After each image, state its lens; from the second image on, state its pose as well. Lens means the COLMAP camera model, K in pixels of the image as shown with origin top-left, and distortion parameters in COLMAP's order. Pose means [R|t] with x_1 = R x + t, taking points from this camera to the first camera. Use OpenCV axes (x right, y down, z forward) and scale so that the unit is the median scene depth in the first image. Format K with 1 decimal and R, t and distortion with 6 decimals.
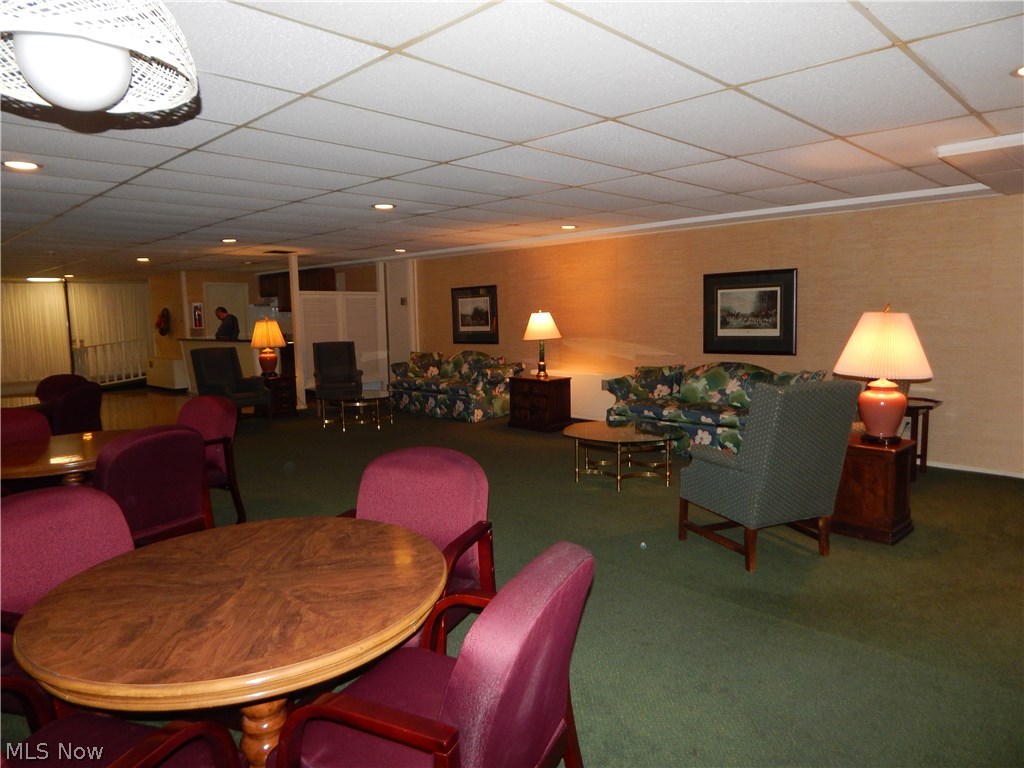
lens RADIAL K [[675.1, 0, 512.0], [0, 675.1, 384.0], [0, 0, 1]] dist [0.005078, 0.001365]
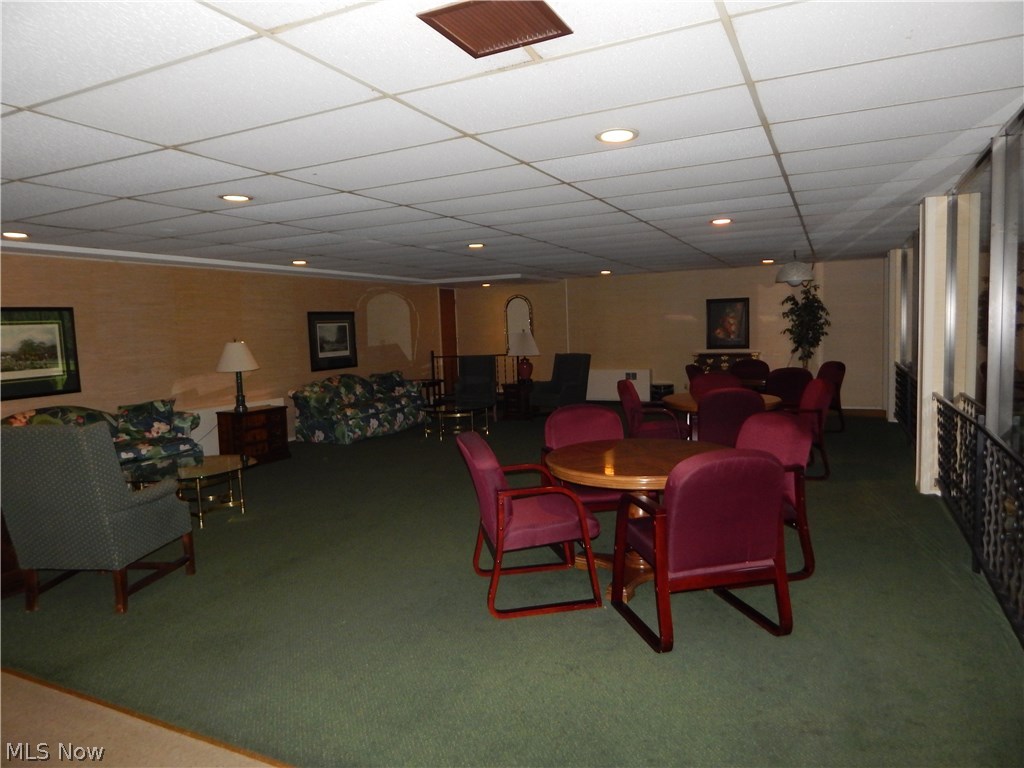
lens RADIAL K [[675.1, 0, 512.0], [0, 675.1, 384.0], [0, 0, 1]] dist [0.005078, 0.001365]
pose [[-0.291181, -0.055281, 0.955069, -1.095323], [0.143253, 0.984553, 0.100663, -0.100273], [-0.945882, 0.166128, -0.278764, 1.018246]]
